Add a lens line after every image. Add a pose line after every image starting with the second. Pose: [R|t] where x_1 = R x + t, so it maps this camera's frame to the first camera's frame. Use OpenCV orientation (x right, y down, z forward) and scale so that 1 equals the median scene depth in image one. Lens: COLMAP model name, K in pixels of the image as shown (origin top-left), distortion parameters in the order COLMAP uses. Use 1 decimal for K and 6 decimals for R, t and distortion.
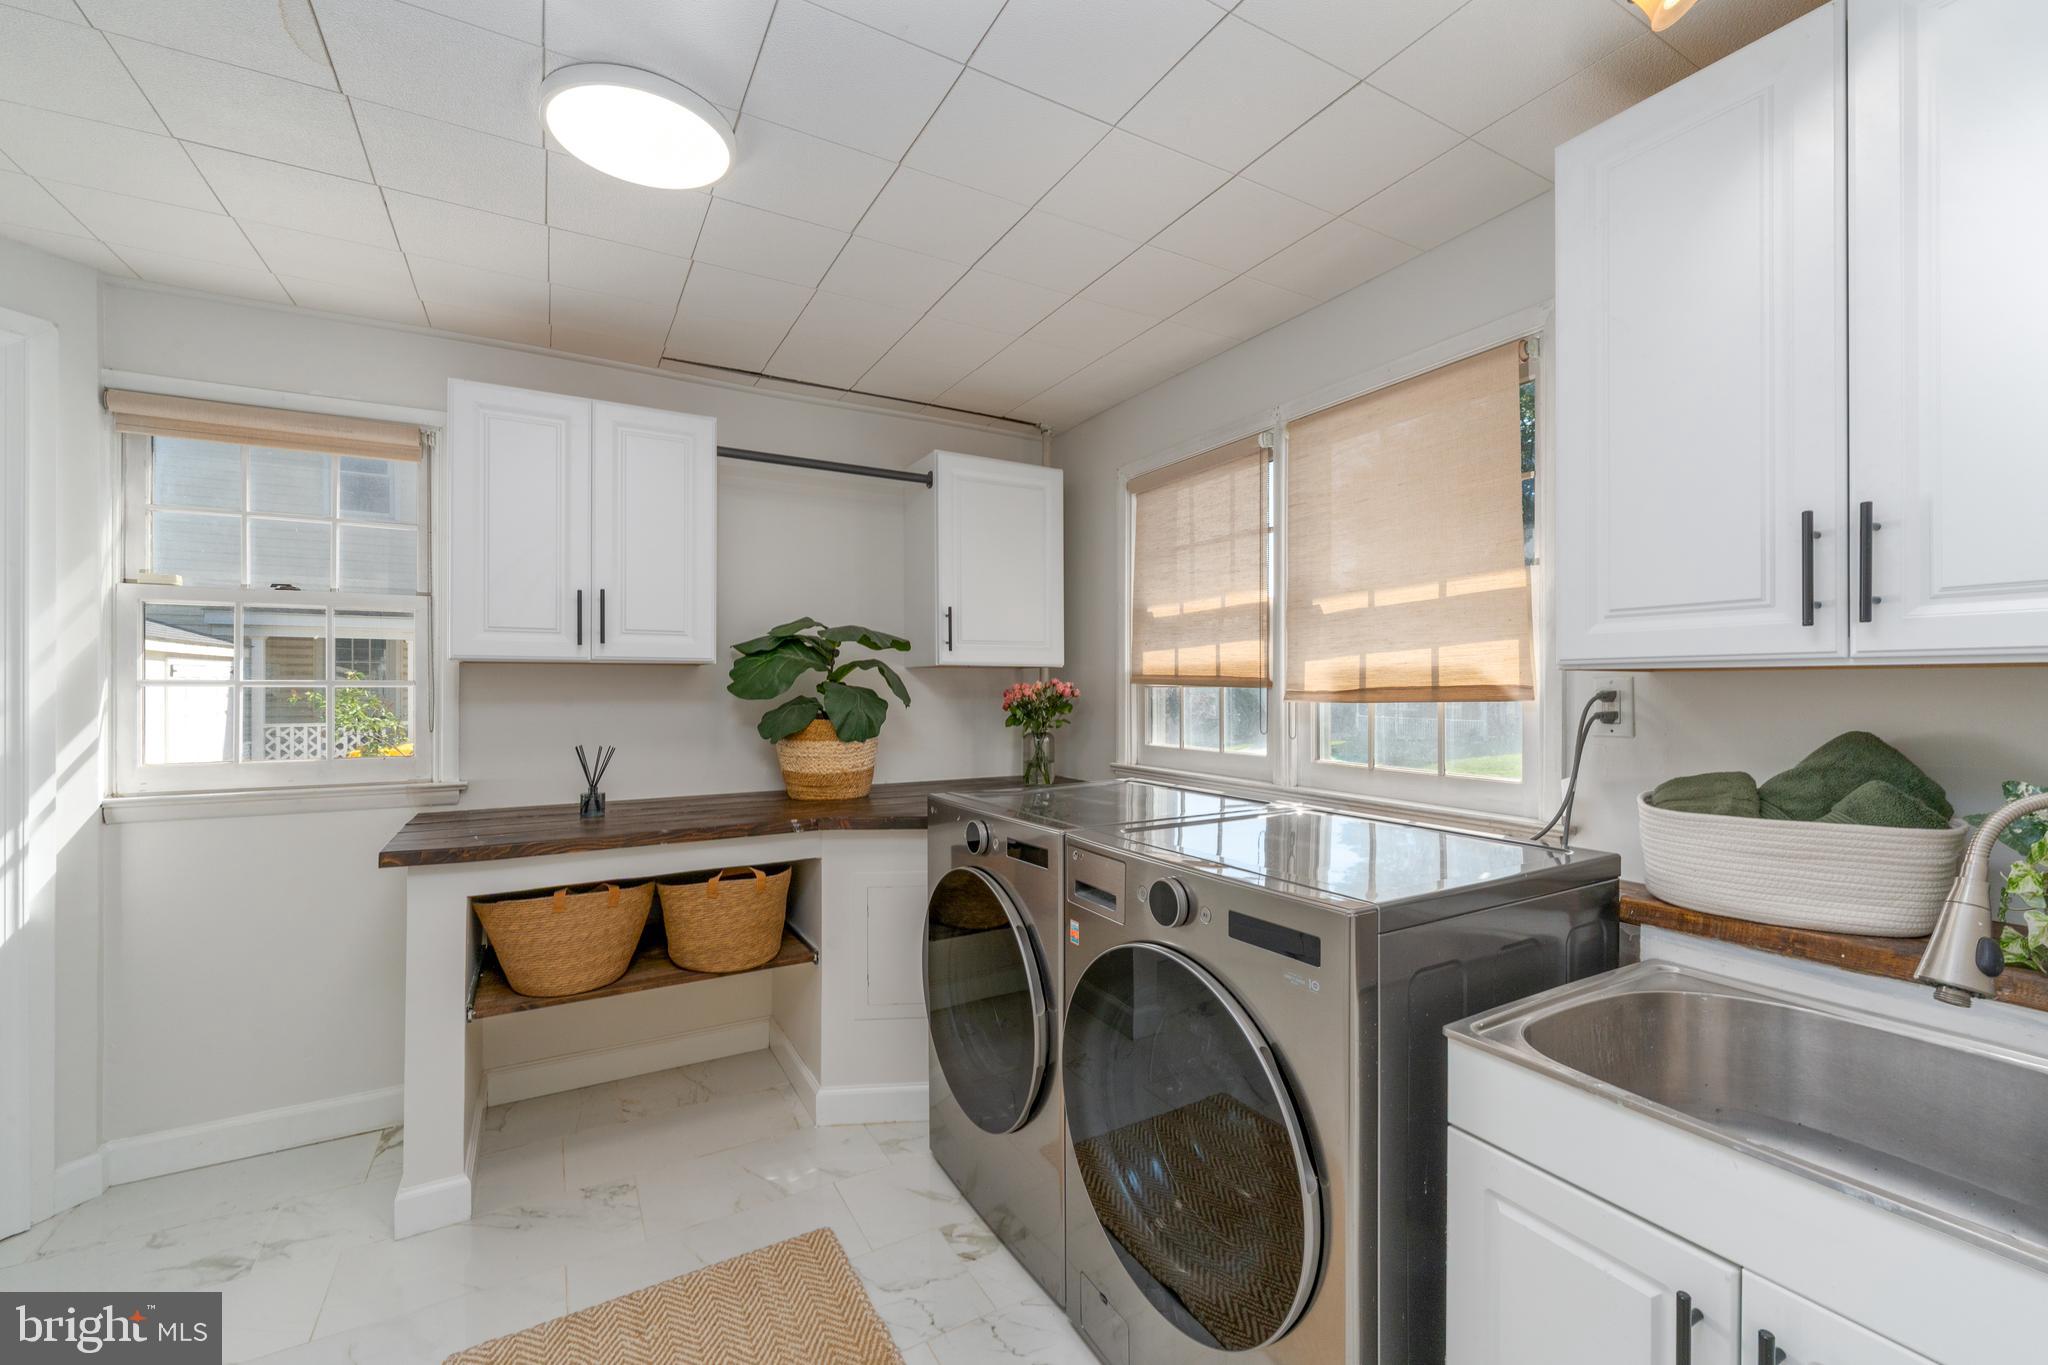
lens RADIAL K [[842.1, 0, 1026.6], [0, 842.1, 684.9], [0, 0, 1]] dist [0.000511, -0.000843]
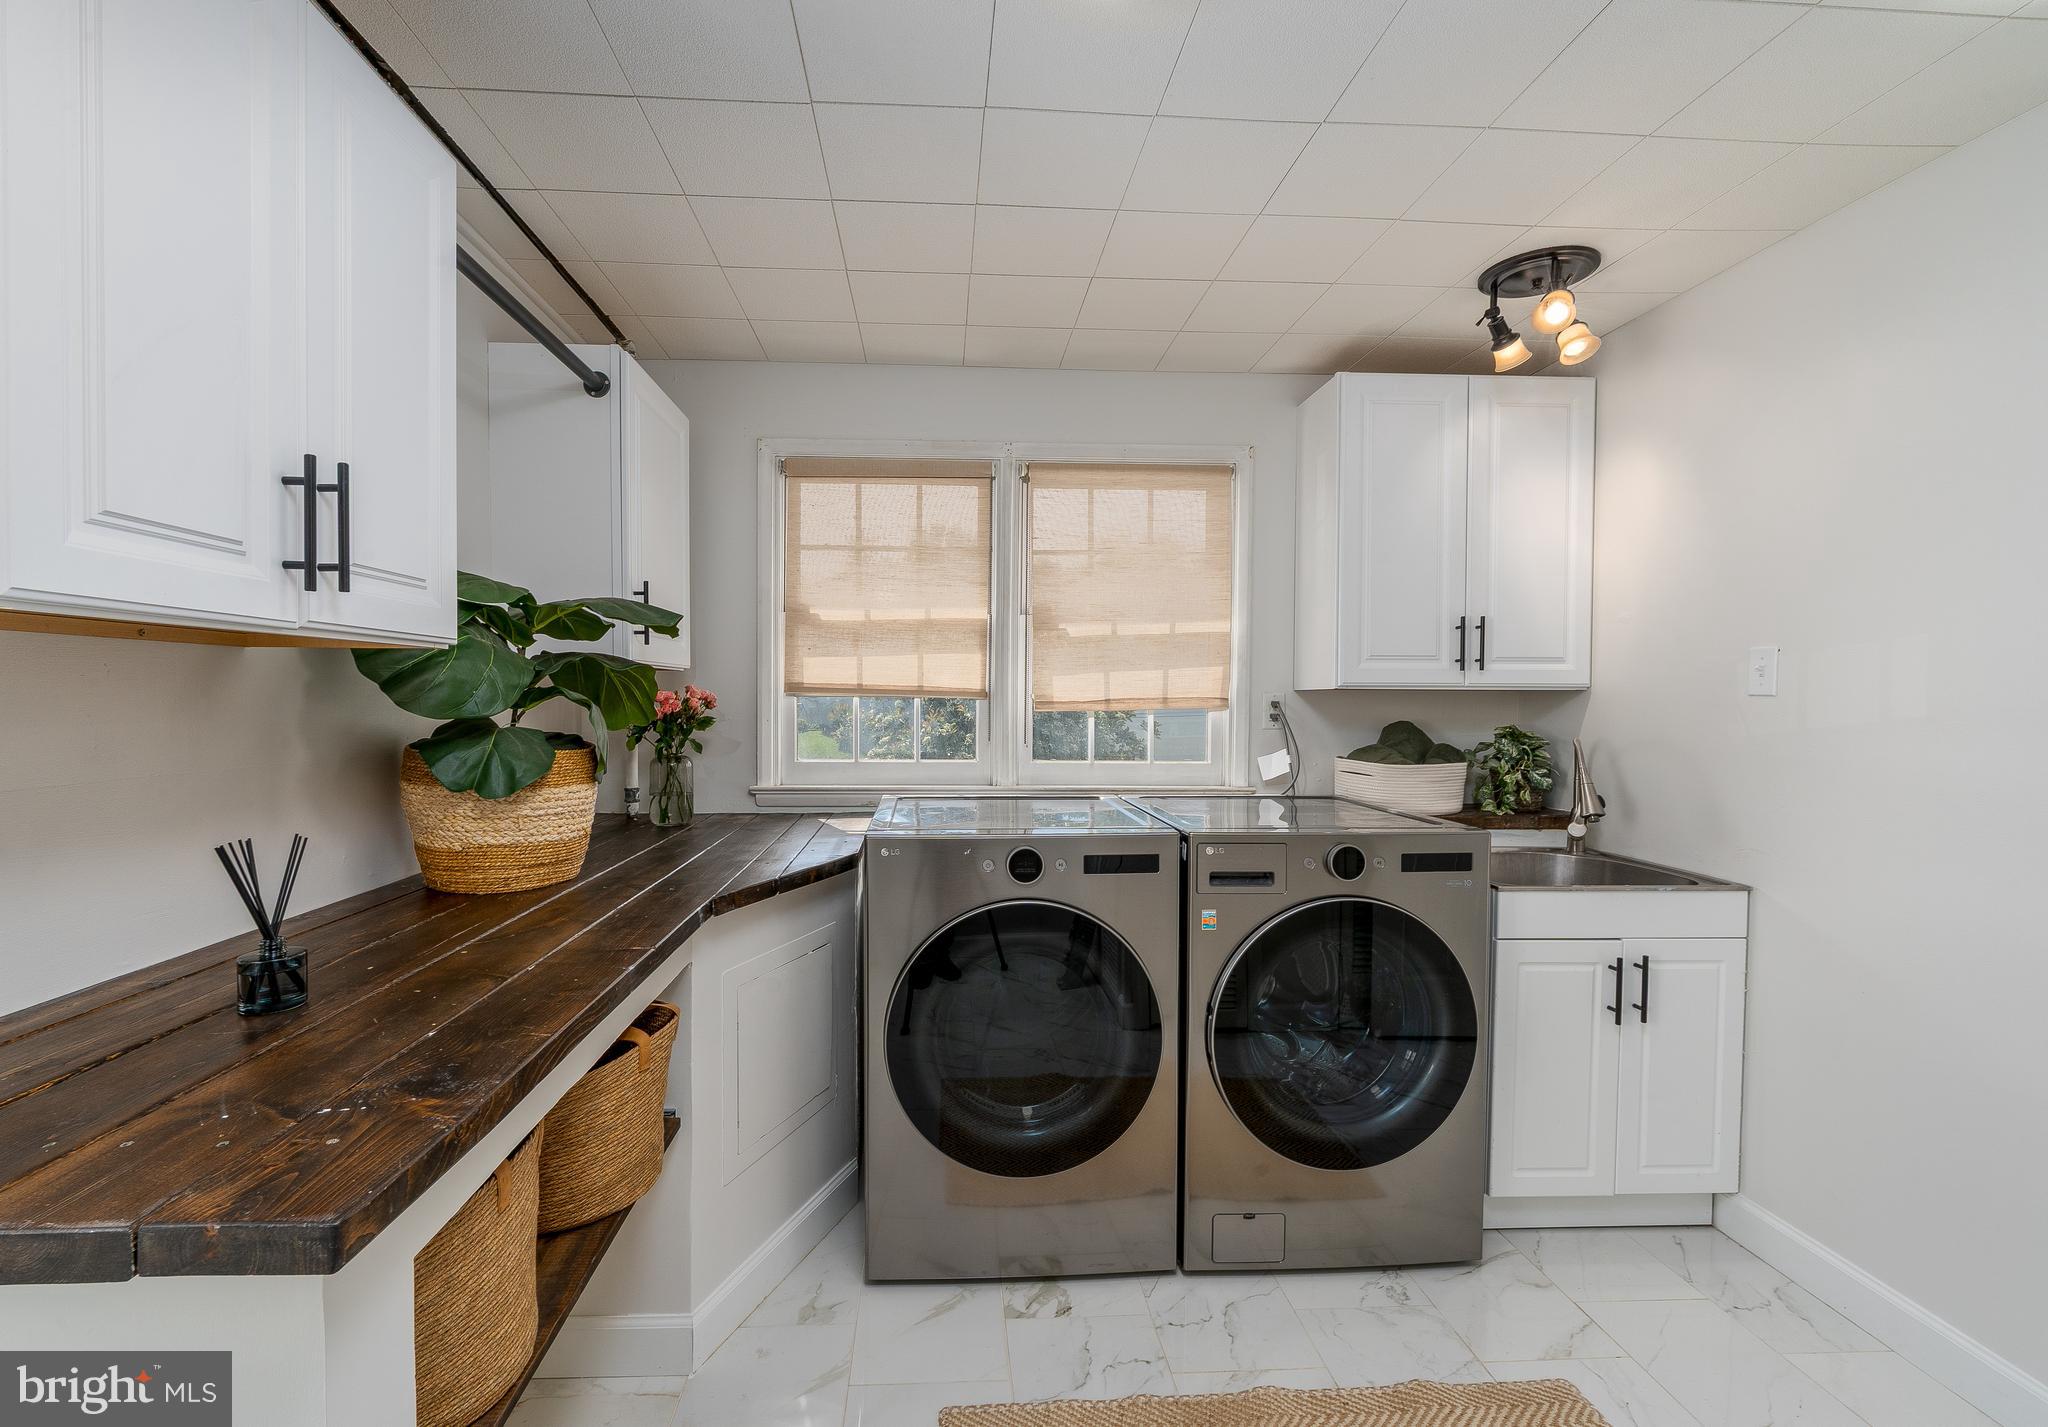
lens RADIAL K [[867.0, 0, 1024.0], [0, 867.0, 718.0], [0, 0, 1]] dist [0.004842, 0.000245]
pose [[0.452072, -0.017142, 0.891817, -0.807592], [-0.005374, 0.999745, 0.021940, 0.003647], [-0.891965, -0.014711, 0.451865, 0.533198]]
